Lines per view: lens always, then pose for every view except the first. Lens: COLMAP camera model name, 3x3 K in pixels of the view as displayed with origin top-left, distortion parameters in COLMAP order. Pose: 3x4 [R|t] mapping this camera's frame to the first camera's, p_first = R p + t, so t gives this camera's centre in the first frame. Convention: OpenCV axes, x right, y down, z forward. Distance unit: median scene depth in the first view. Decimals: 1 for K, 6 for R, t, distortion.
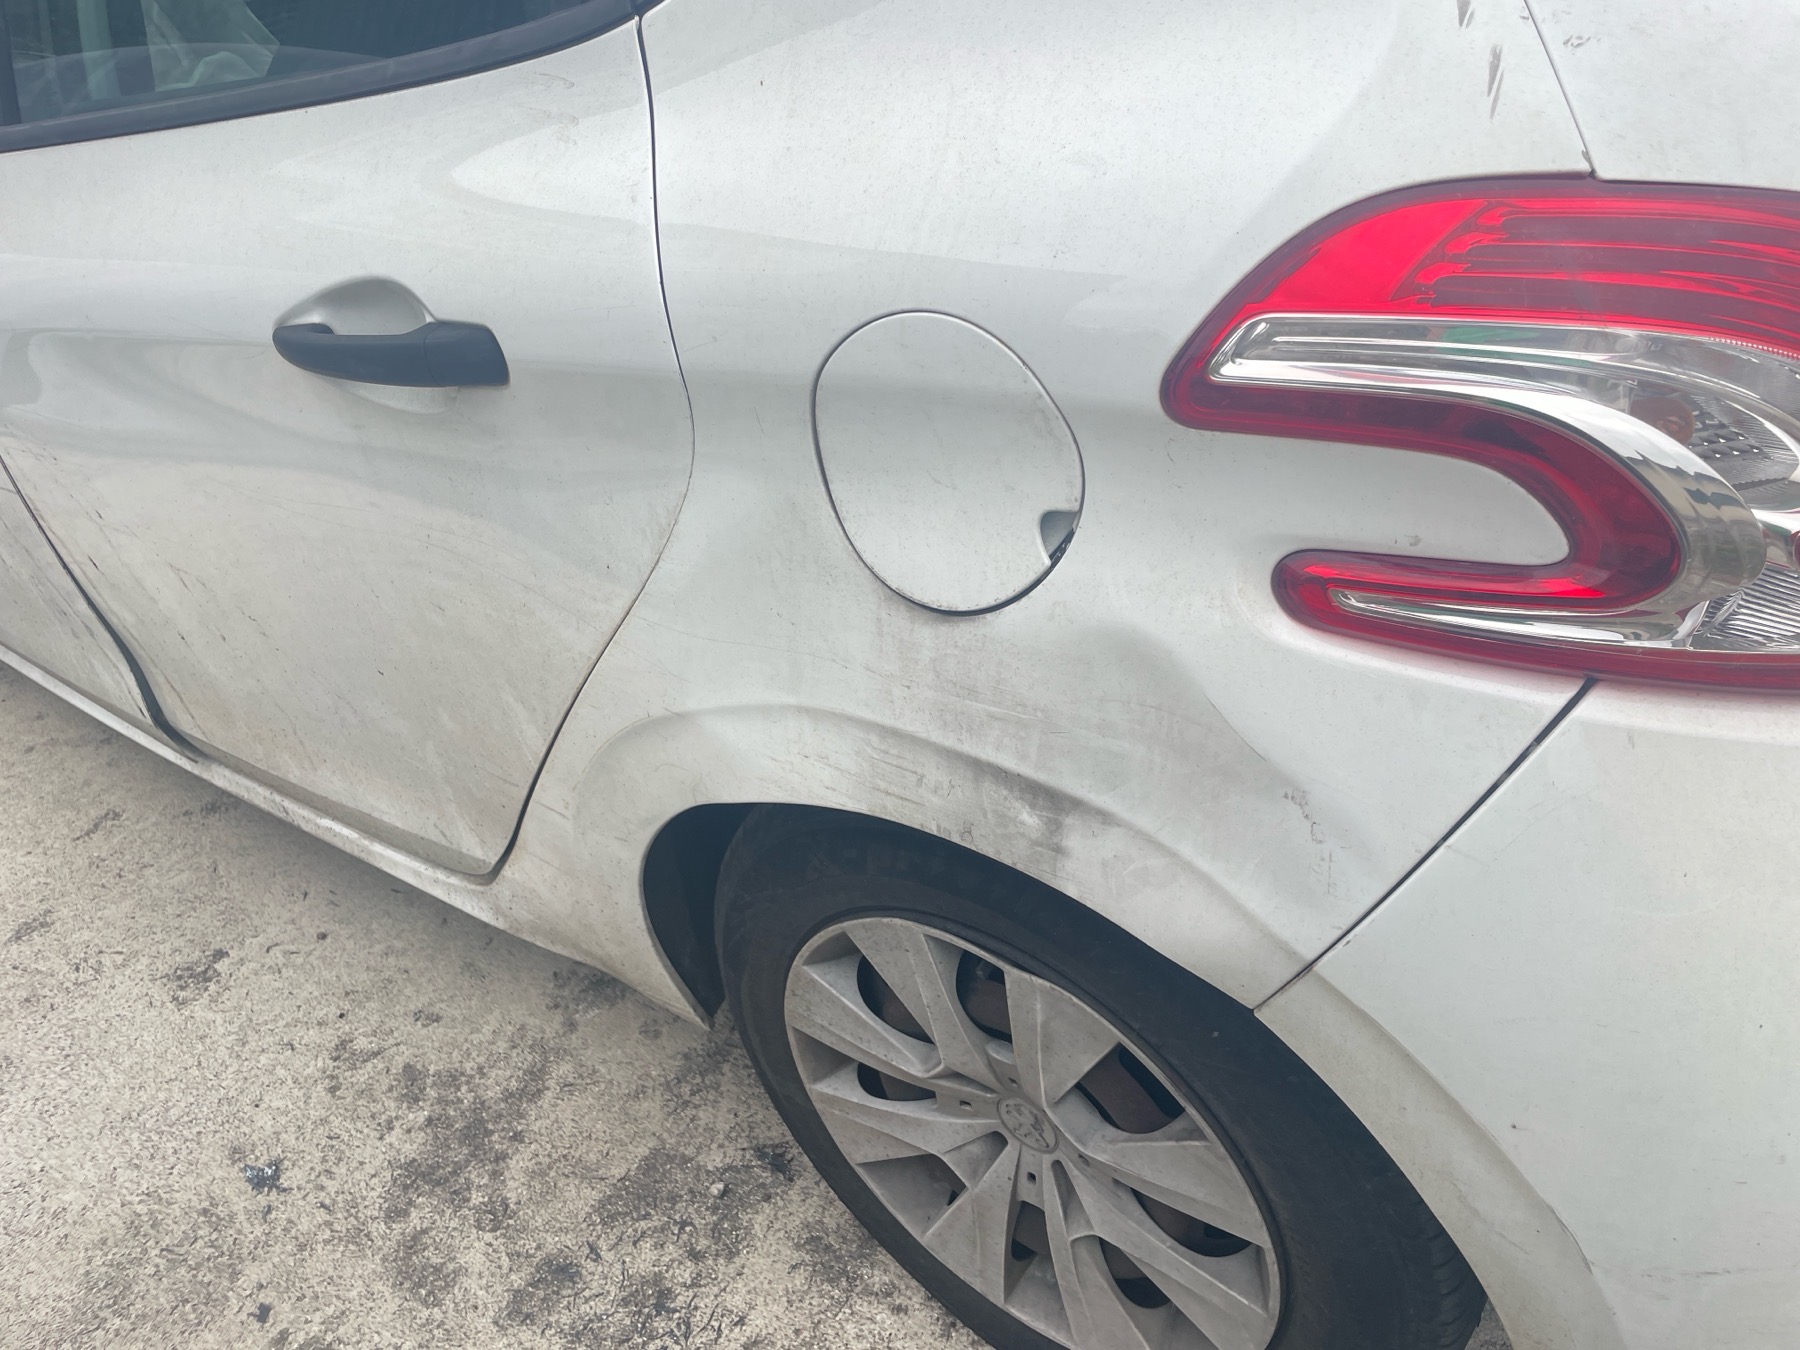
lens RADIAL K [[1361.8, 0, 911.1], [0, 1361.8, 674.6], [0, 0, 1]] dist [0.072134, -0.096396]
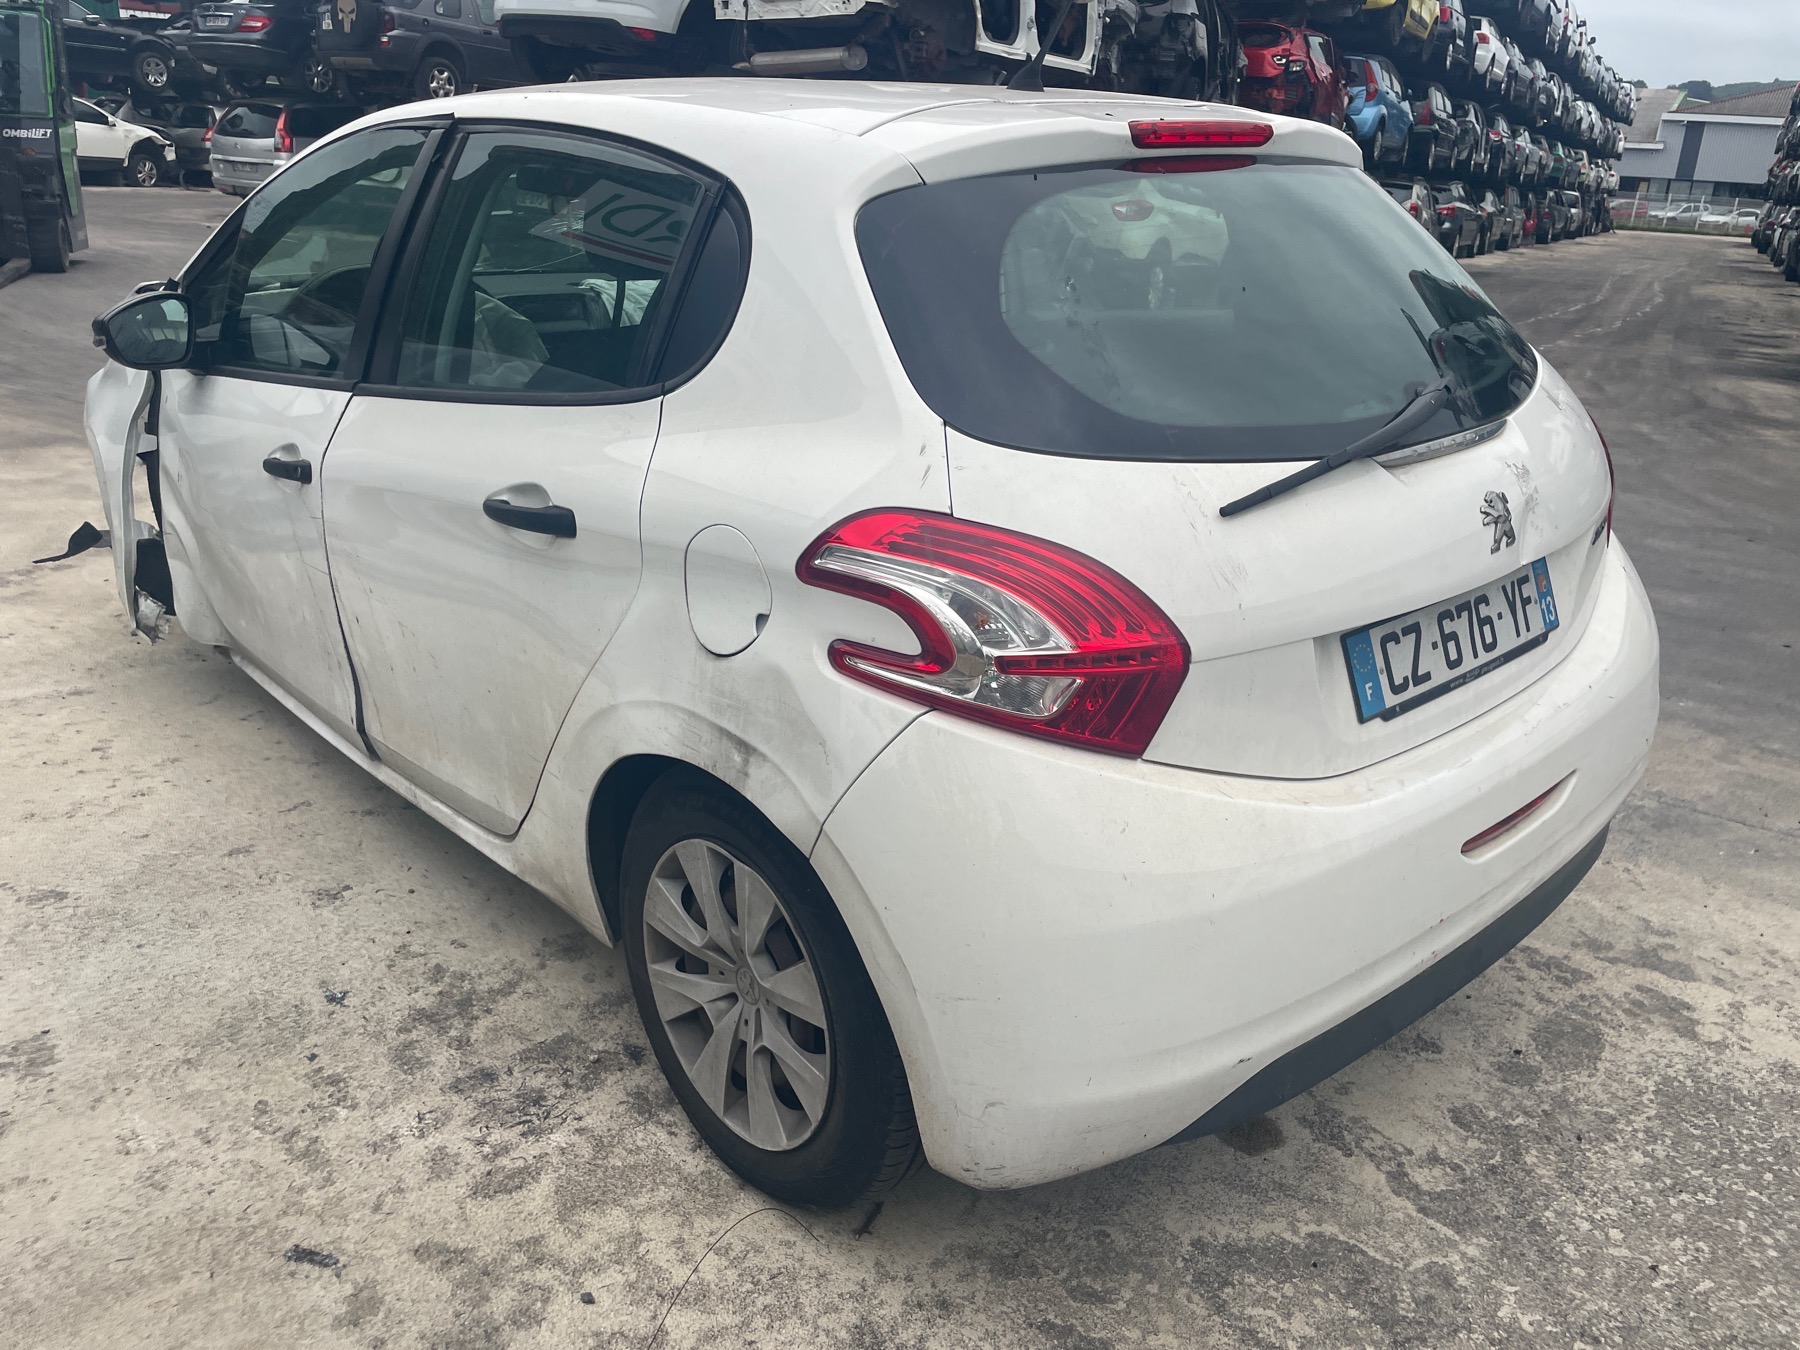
lens RADIAL K [[1366.8, 0, 904.7], [0, 1366.8, 681.8], [0, 0, 1]] dist [0.077345, -0.104237]
pose [[0.970243, 0.194809, -0.143796, 0.346729], [-0.222944, 0.950454, -0.216642, 0.219687], [0.094467, 0.242254, 0.965603, -0.604639]]
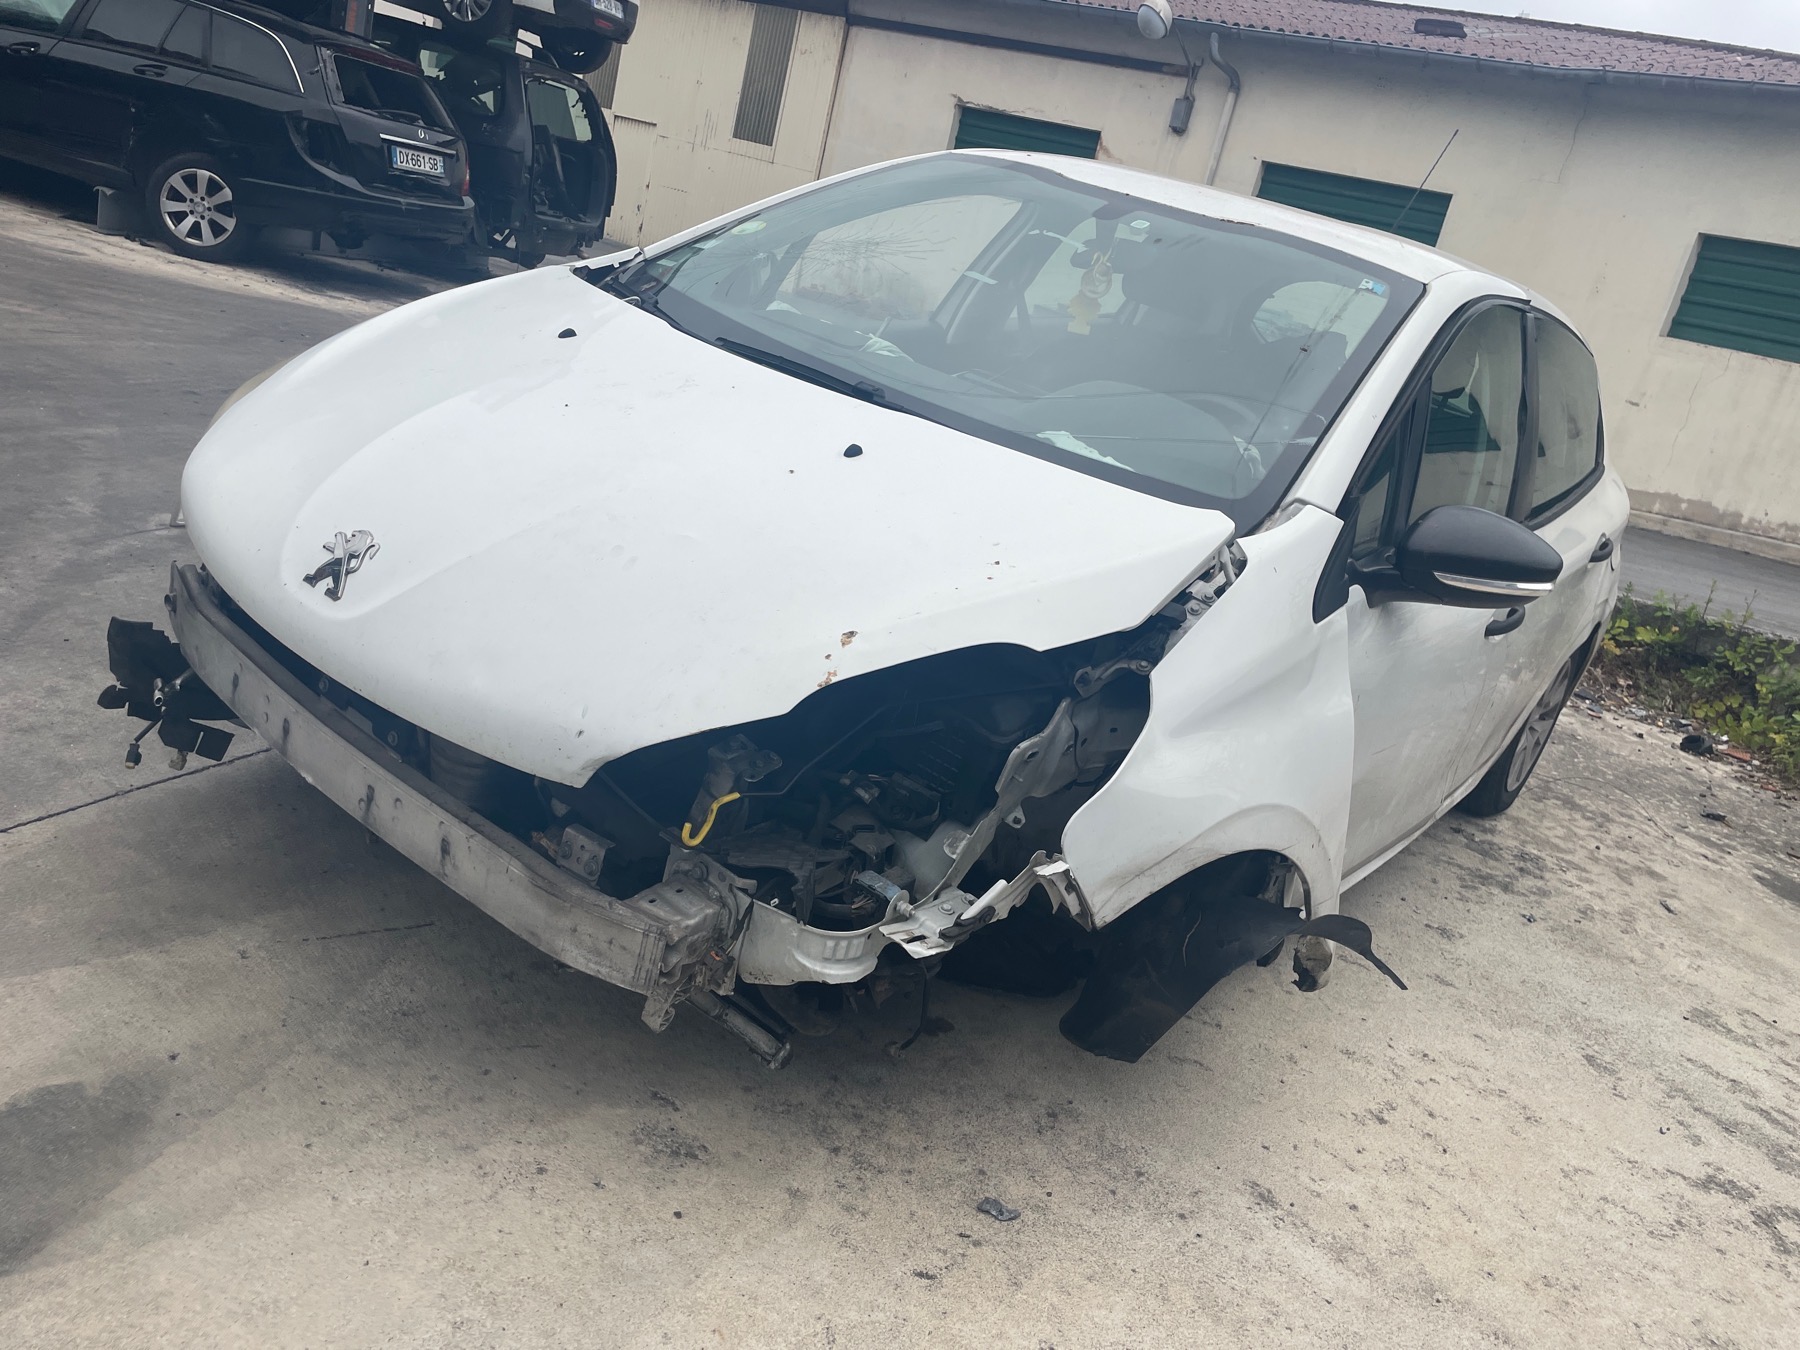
lens RADIAL K [[1366.8, 0, 904.7], [0, 1366.8, 681.8], [0, 0, 1]] dist [0.077345, -0.104237]
pose [[0.000653, -0.239882, 0.970802, -2.779920], [0.349450, 0.909652, 0.224538, -0.958969], [-0.936955, 0.339100, 0.084421, 1.717771]]
